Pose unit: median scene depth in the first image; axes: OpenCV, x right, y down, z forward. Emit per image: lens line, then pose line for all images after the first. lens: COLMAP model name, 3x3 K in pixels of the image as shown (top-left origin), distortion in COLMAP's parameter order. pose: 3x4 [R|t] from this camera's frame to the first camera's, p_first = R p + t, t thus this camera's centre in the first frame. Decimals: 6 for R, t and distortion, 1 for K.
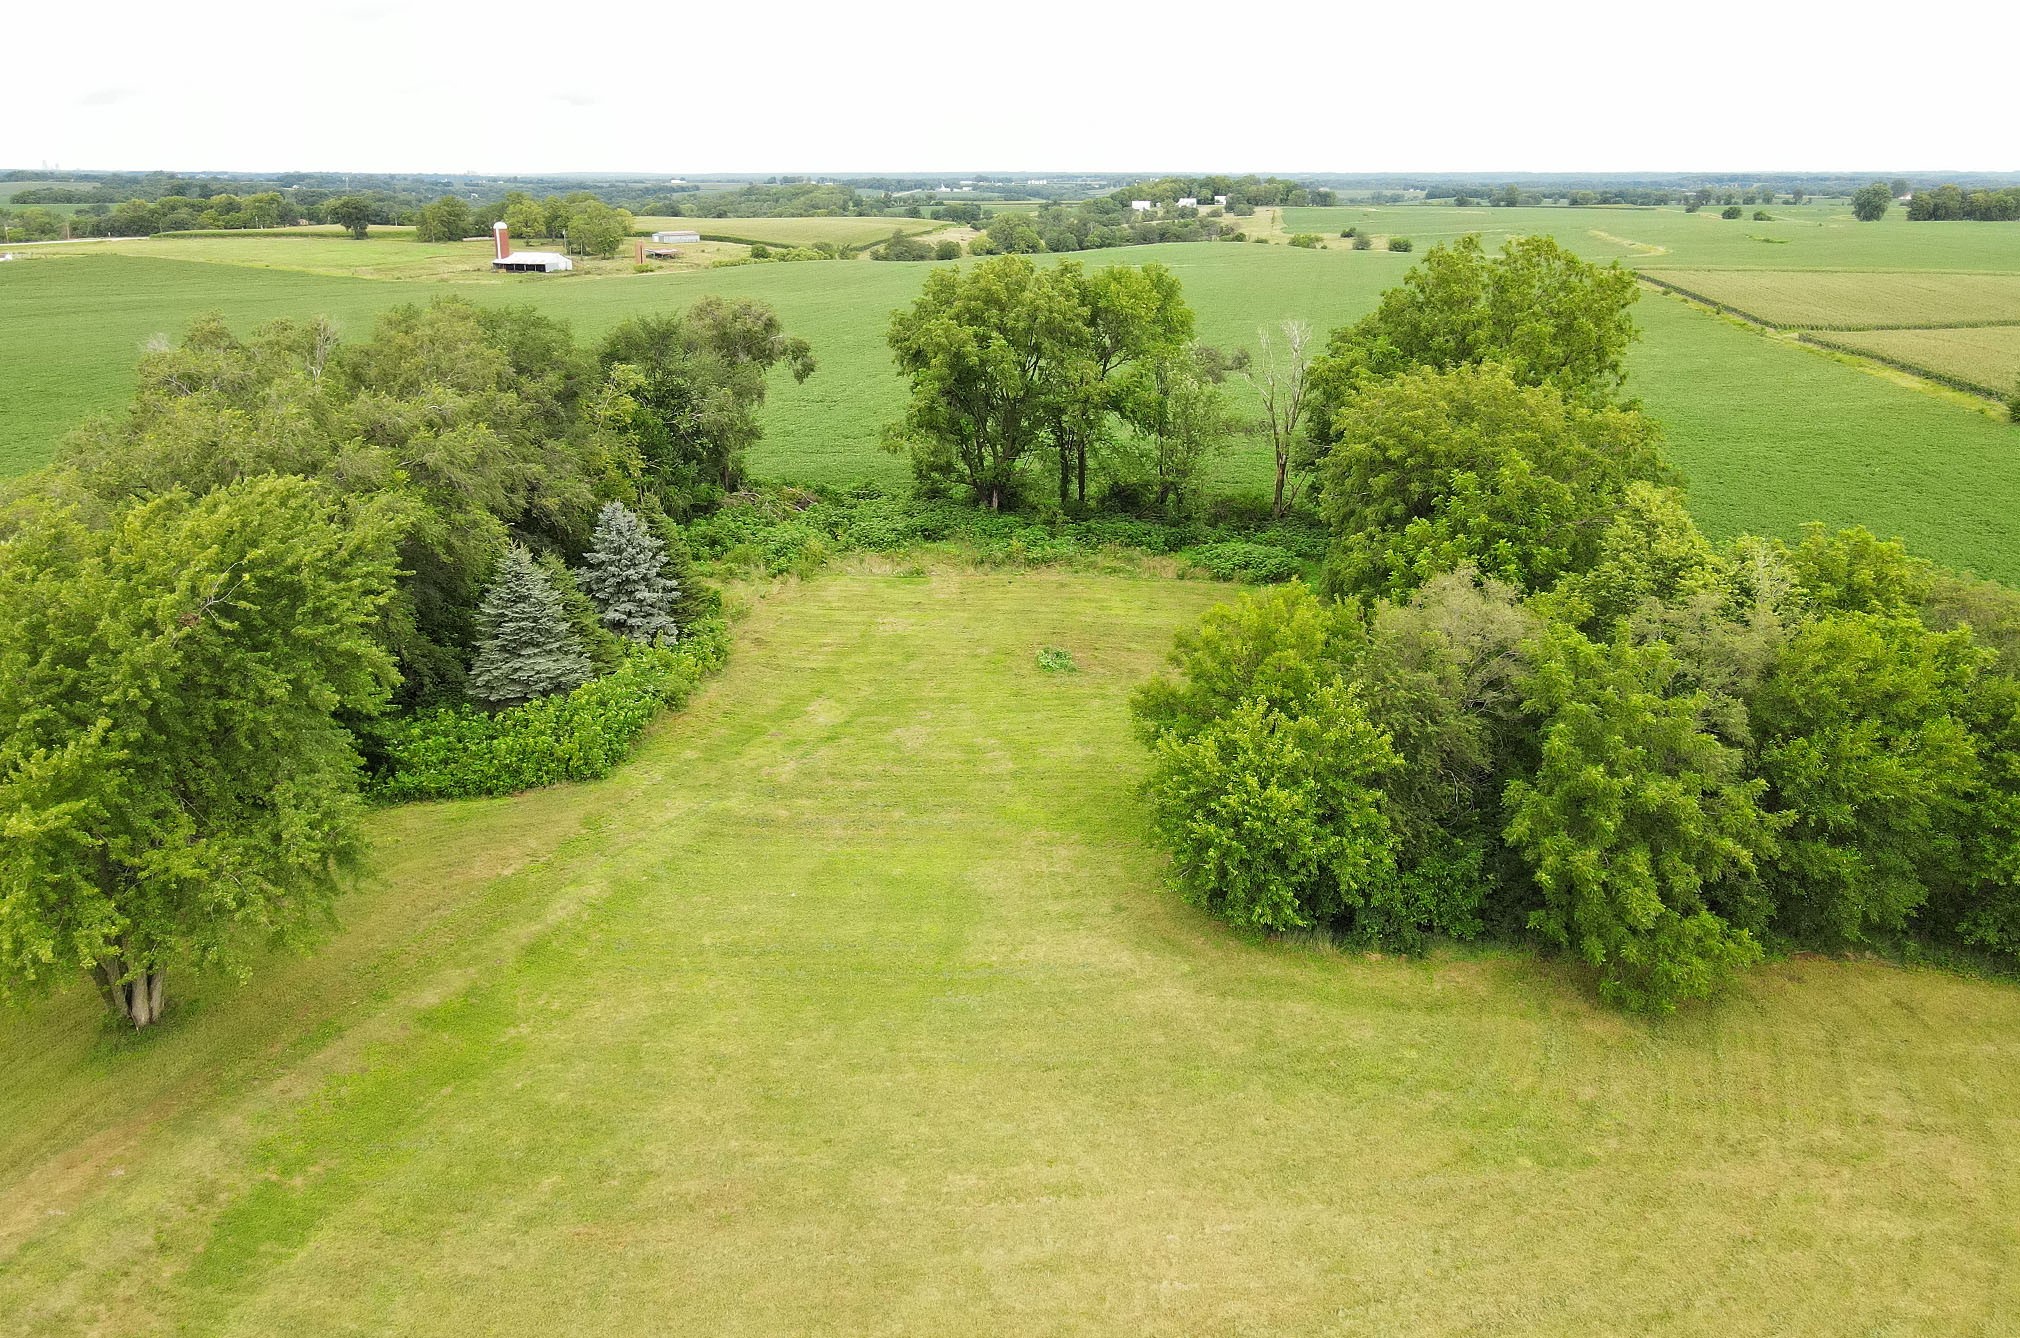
lens RADIAL K [[1494.6, 0, 1004.6], [0, 1494.6, 568.0], [0, 0, 1]] dist [0.014284, 0.004950]
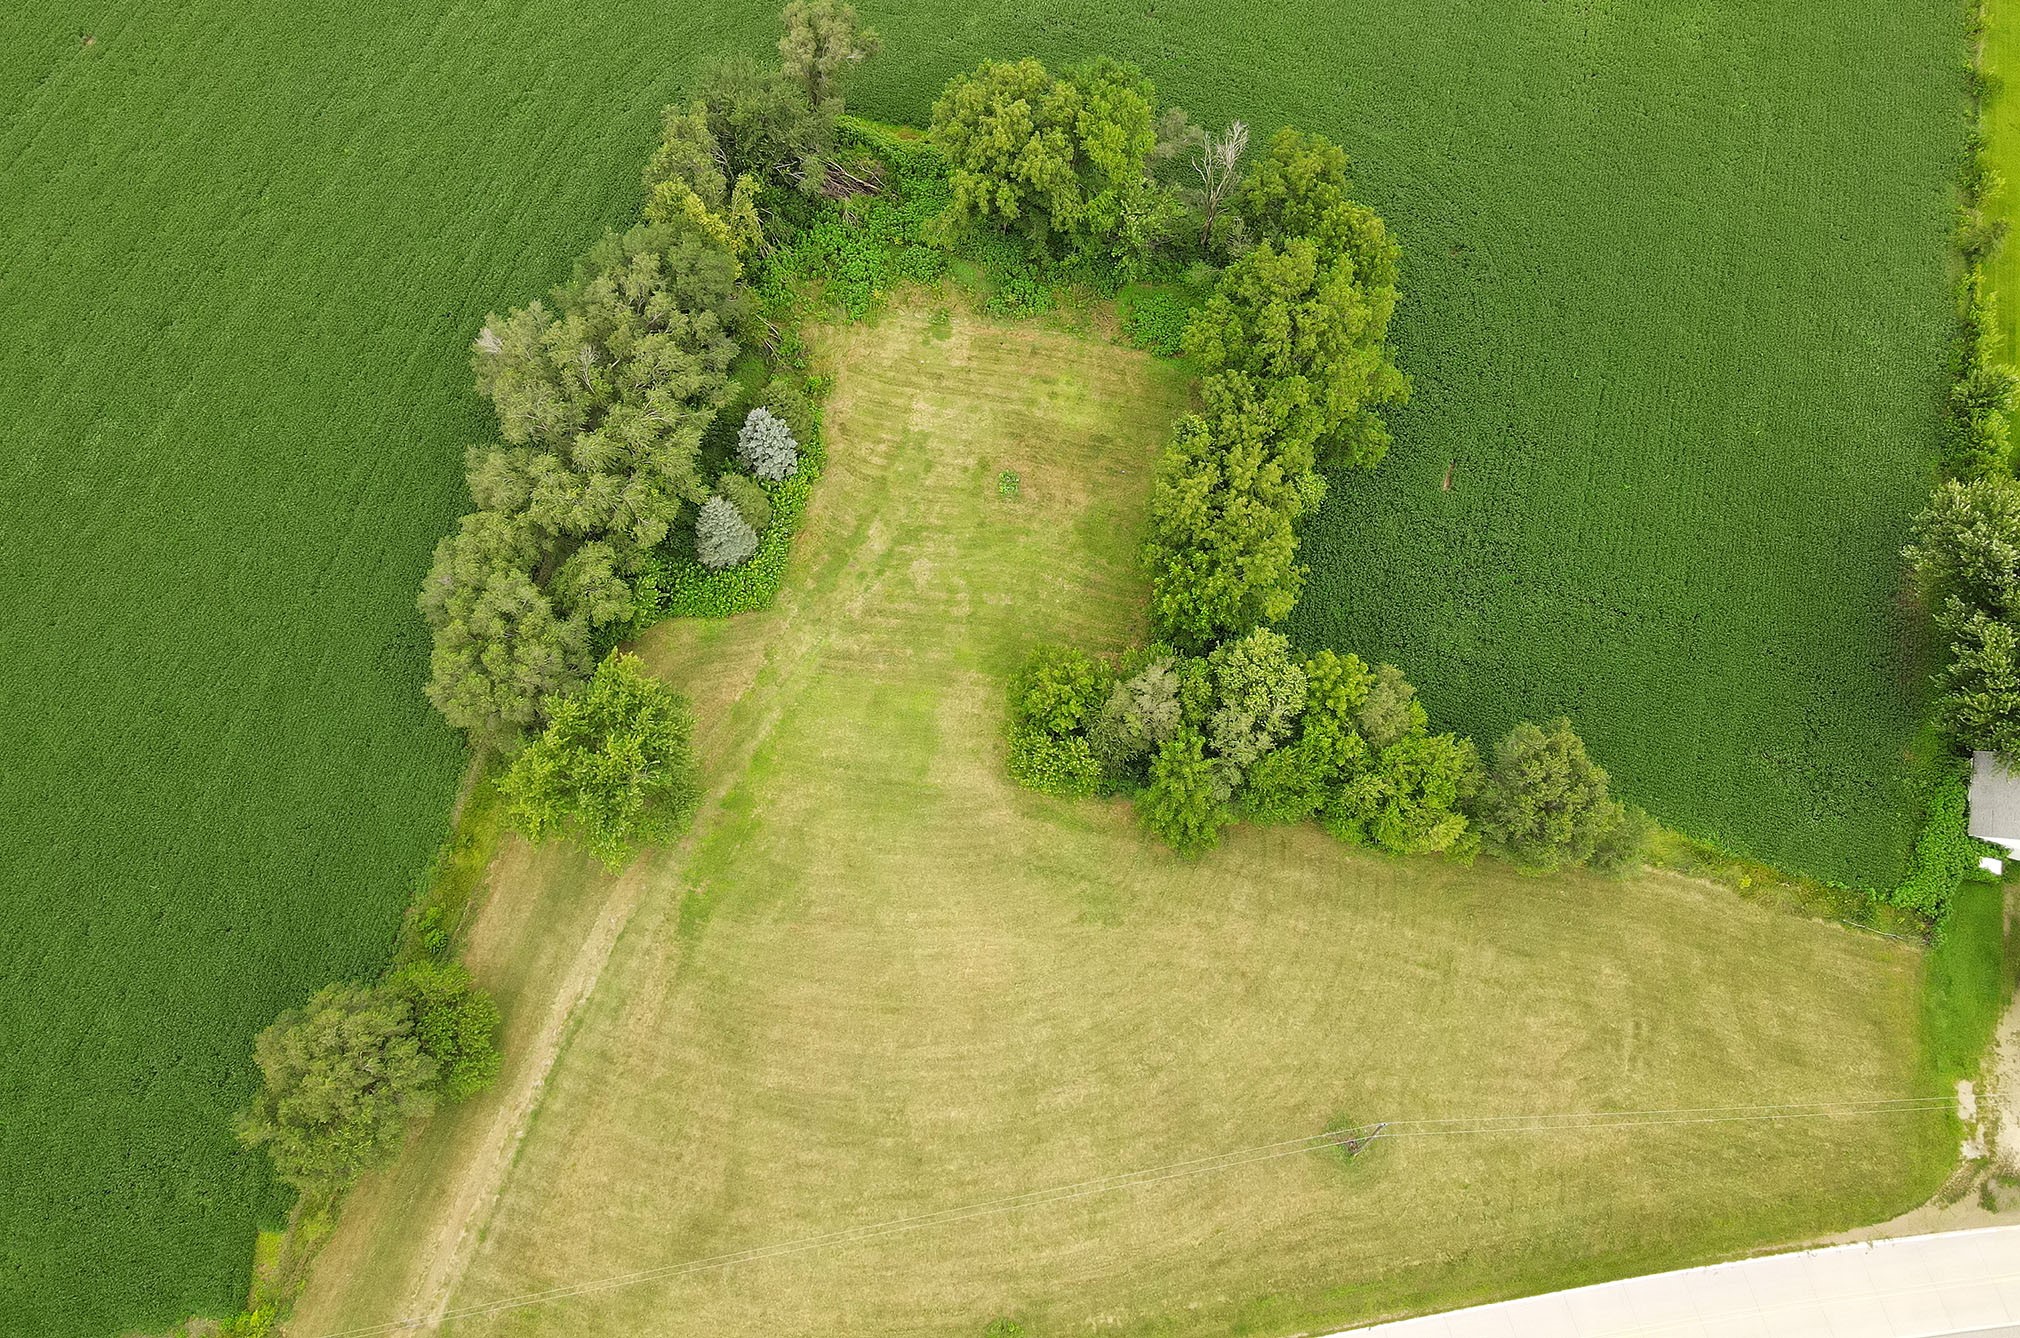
lens RADIAL K [[1494.6, 0, 1004.6], [0, 1494.6, 568.0], [0, 0, 1]] dist [0.014284, 0.004950]
pose [[0.995008, 0.094533, -0.031970, 0.111266], [-0.042073, 0.687889, 0.724596, -1.350143], [0.090490, -0.719634, 0.688432, -0.341636]]
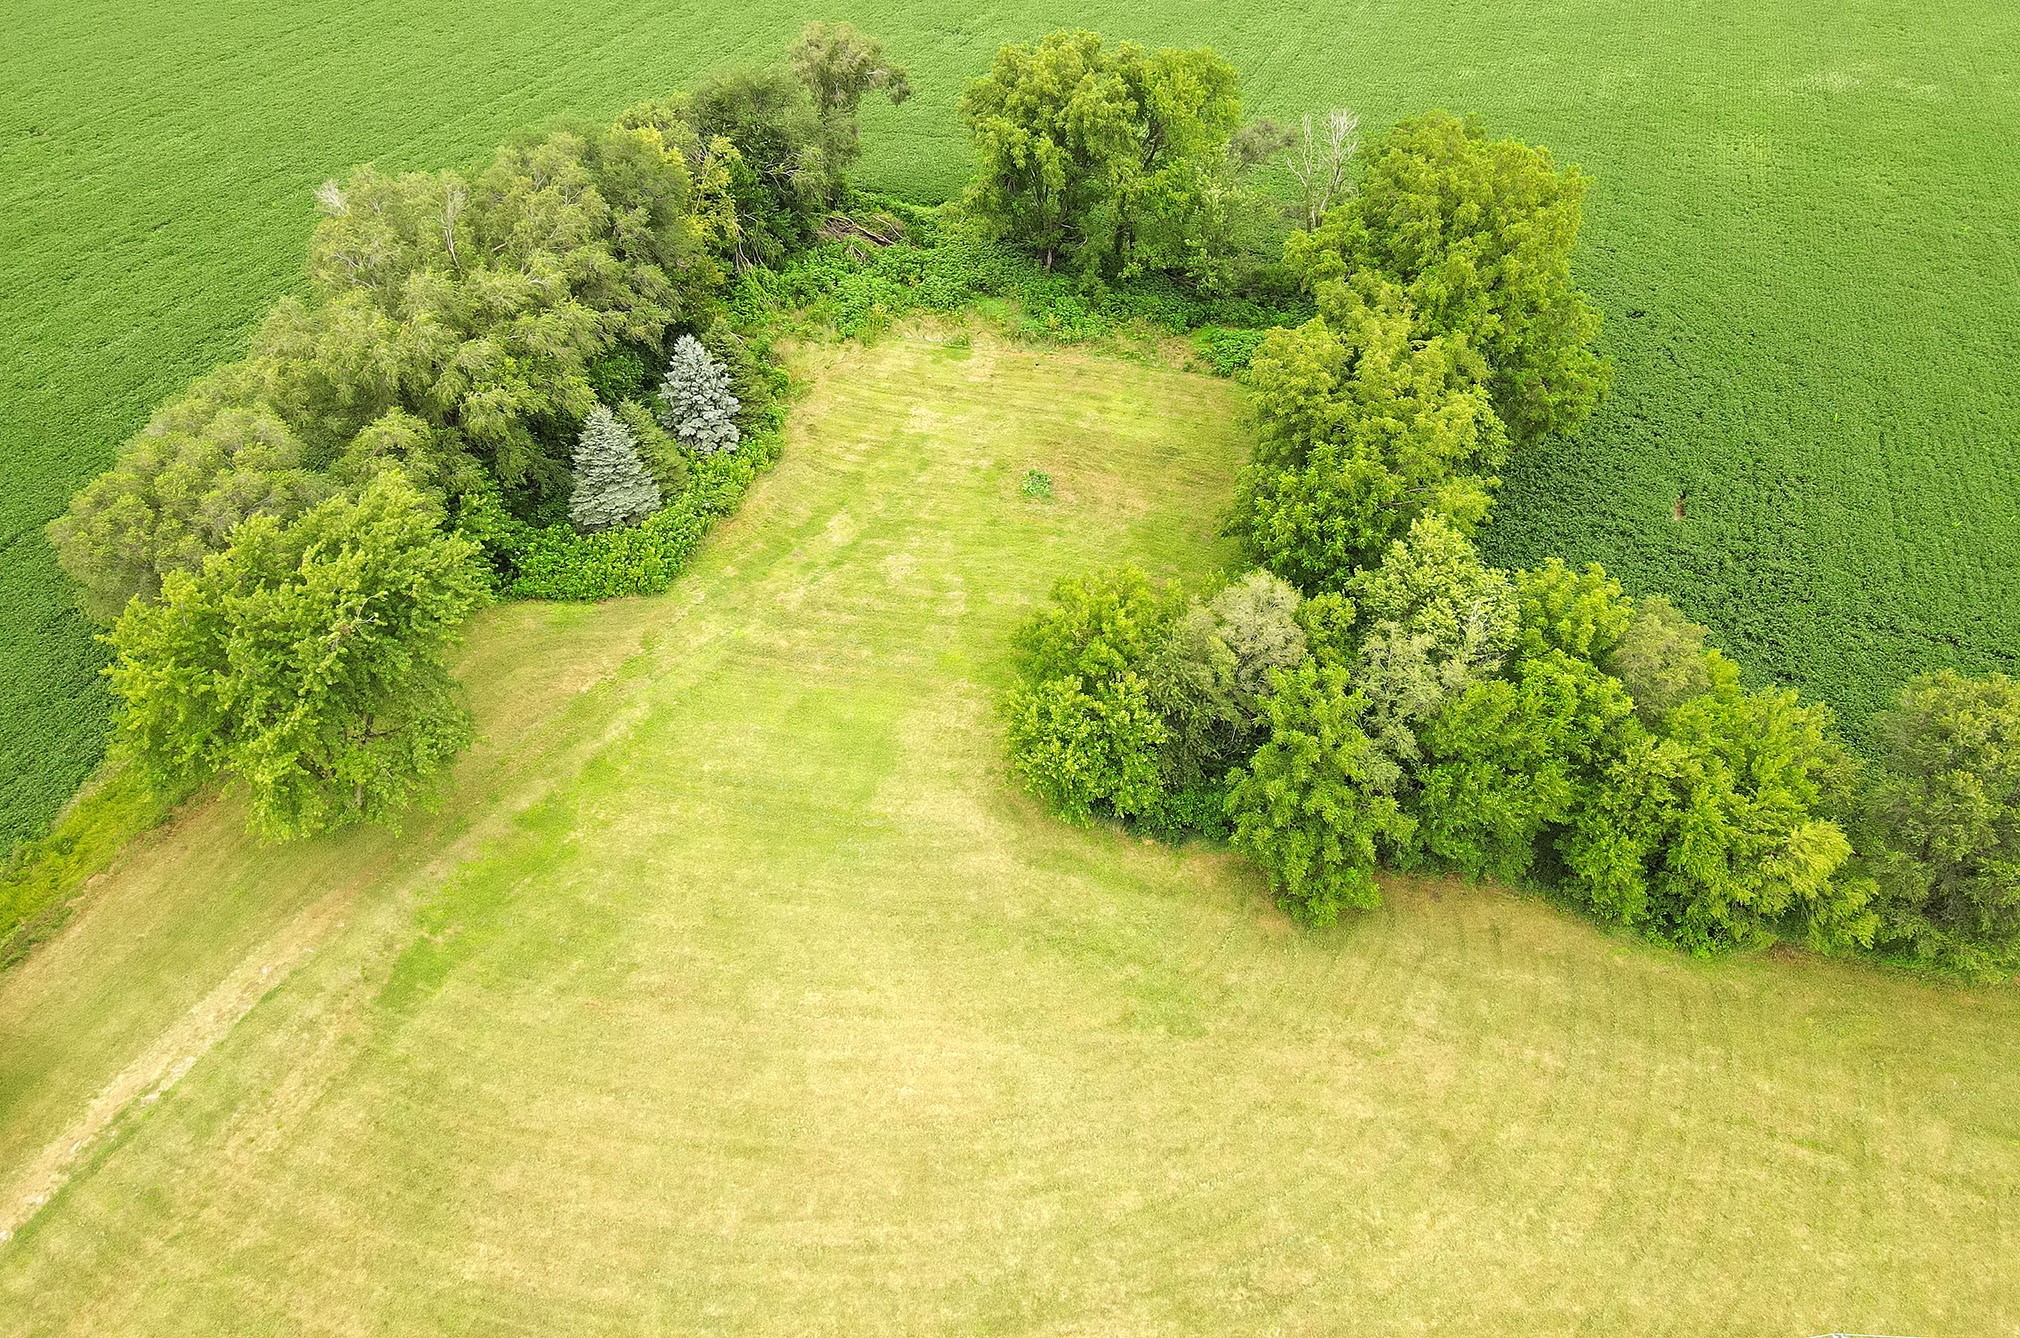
lens RADIAL K [[1495.3, 0, 1003.7], [0, 1495.3, 553.3], [0, 0, 1]] dist [0.017554, 0.007039]
pose [[0.986716, 0.104561, -0.124336, 0.195419], [-0.053430, 0.931635, 0.359446, -0.383372], [0.153420, -0.348027, 0.924845, -0.194712]]
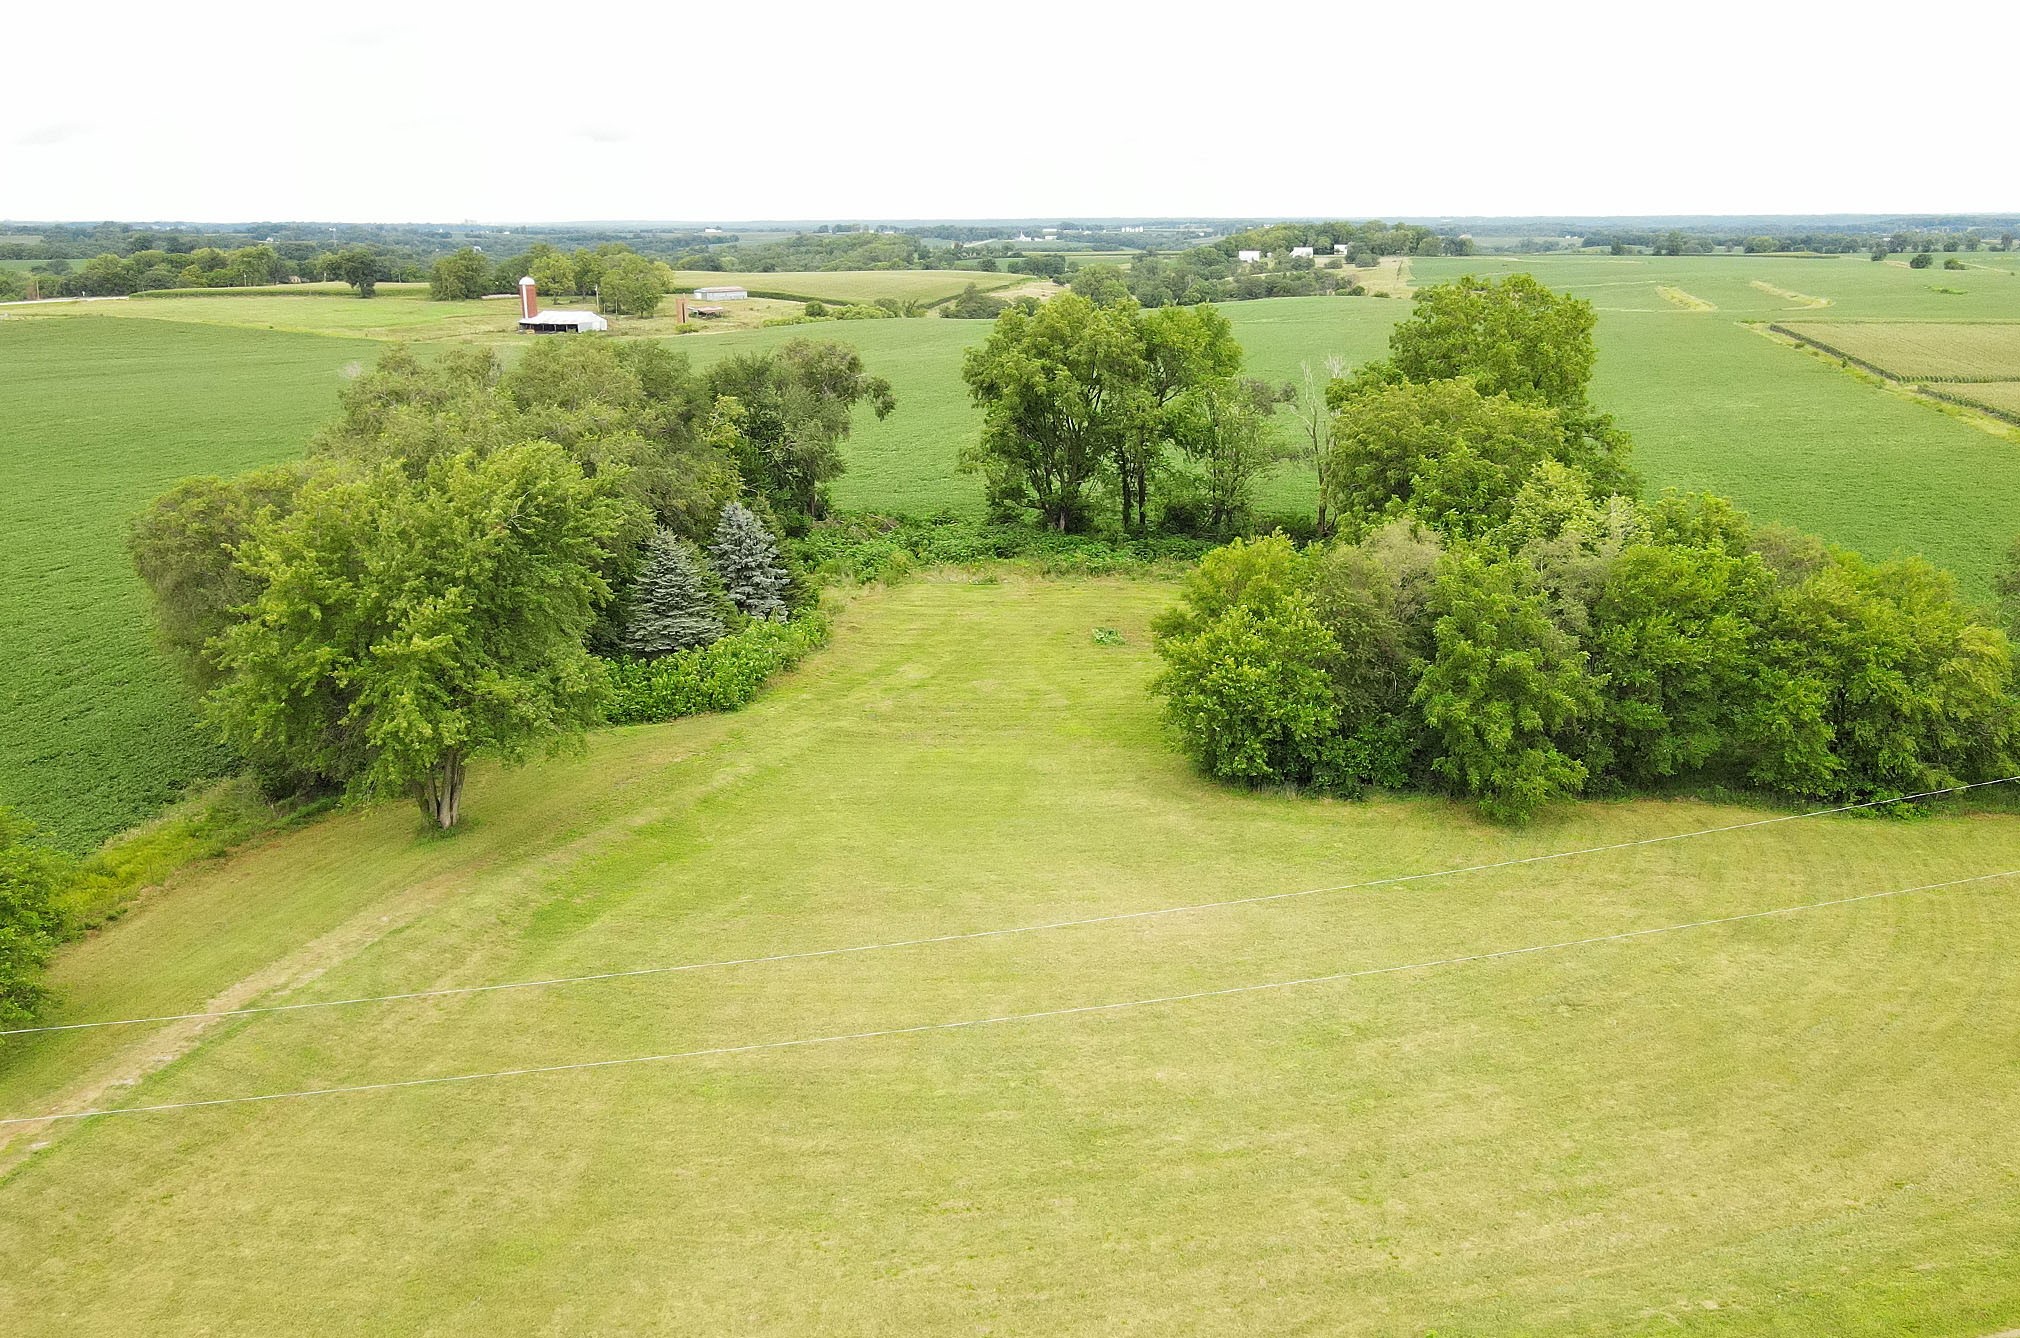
lens RADIAL K [[1749.4, 0, 1097.3], [0, 1749.4, 674.0], [0, 0, 1]] dist [0.007780, 0.015297]
pose [[0.999986, -0.005363, 0.000135, 0.029355], [0.005364, 0.999978, -0.003846, 0.112350], [-0.000115, 0.003847, 0.999993, -0.439163]]
